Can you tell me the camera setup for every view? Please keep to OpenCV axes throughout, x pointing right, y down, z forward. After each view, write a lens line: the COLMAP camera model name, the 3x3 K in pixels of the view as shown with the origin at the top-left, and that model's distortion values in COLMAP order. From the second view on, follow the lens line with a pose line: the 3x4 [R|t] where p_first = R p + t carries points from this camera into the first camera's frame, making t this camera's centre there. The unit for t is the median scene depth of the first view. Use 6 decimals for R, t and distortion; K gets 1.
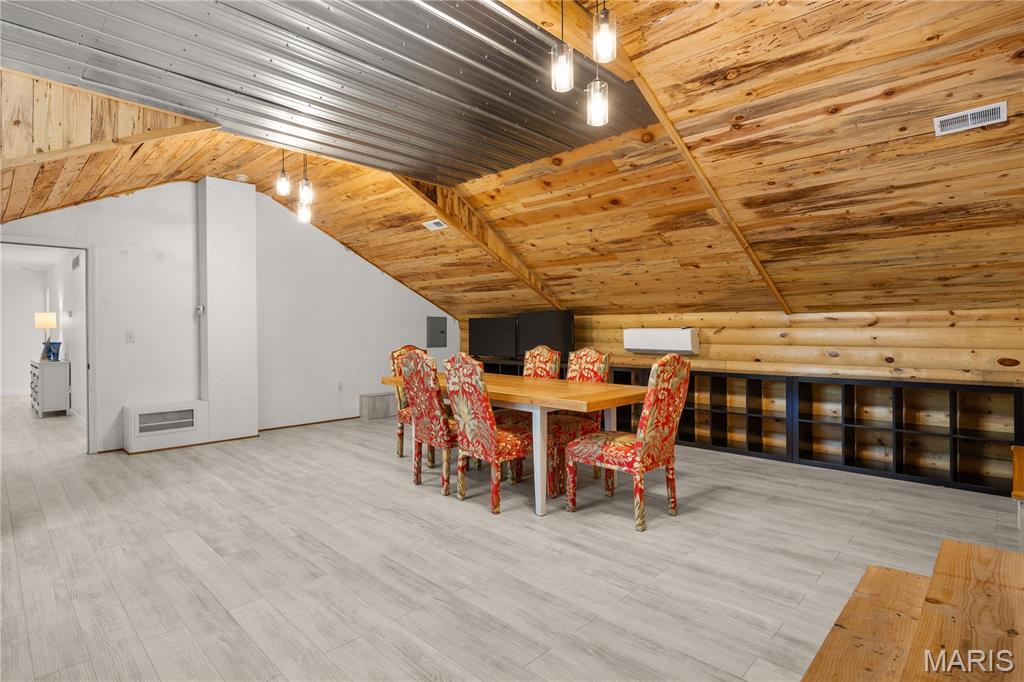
lens RADIAL K [[513.8, 0, 514.4], [0, 513.8, 332.6], [0, 0, 1]] dist [-0.009653, -0.000044]
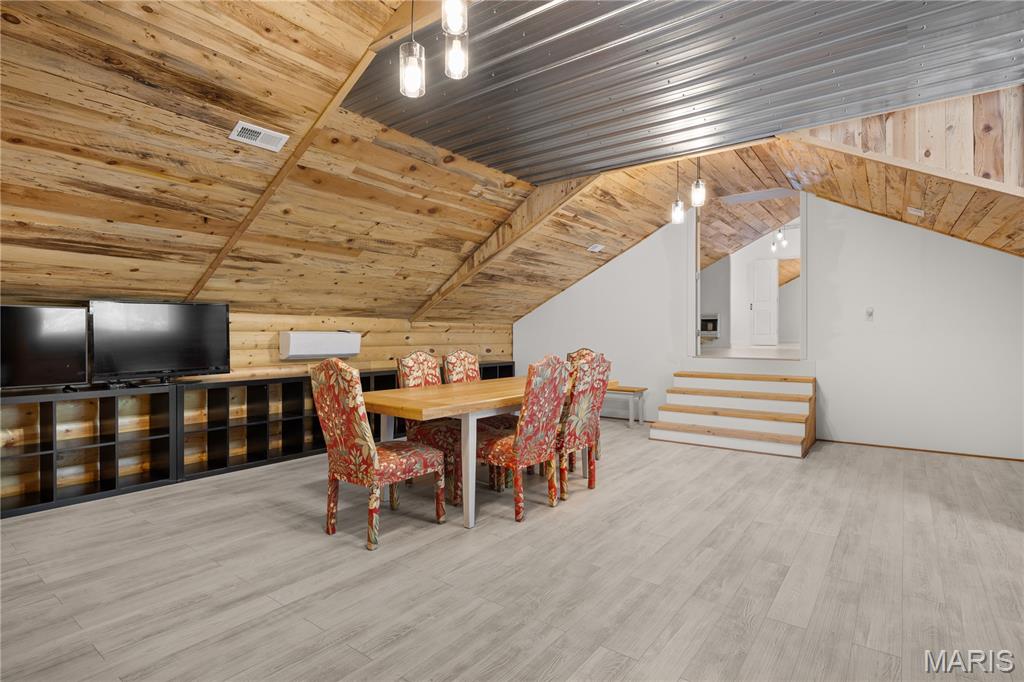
lens RADIAL K [[517.7, 0, 512.0], [0, 517.7, 341.0], [0, 0, 1]] dist [-0.002551, -0.000457]
pose [[-0.115718, -0.009187, 0.993240, -1.101802], [0.005344, 0.999937, 0.009872, 0.001241], [-0.993268, 0.006450, -0.115662, 1.216979]]
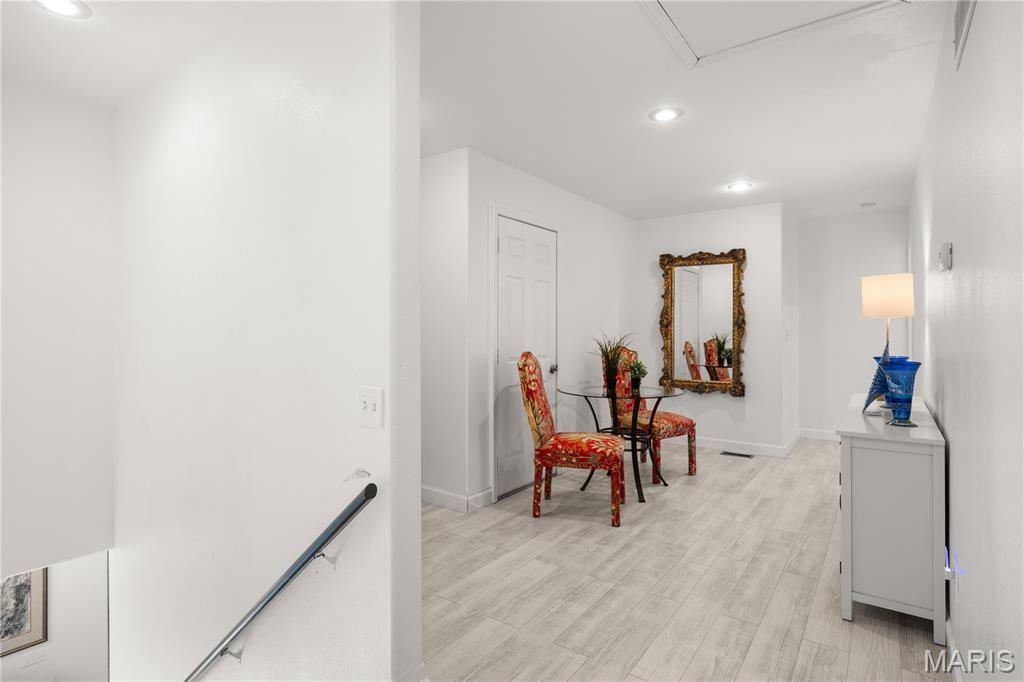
lens RADIAL K [[513.8, 0, 514.4], [0, 513.8, 332.6], [0, 0, 1]] dist [-0.009653, -0.000044]
pose [[0.139160, -0.000113, -0.990270, -0.617093], [-0.004139, 0.999991, -0.000696, 0.004521], [0.990261, 0.004196, 0.139158, 0.711796]]
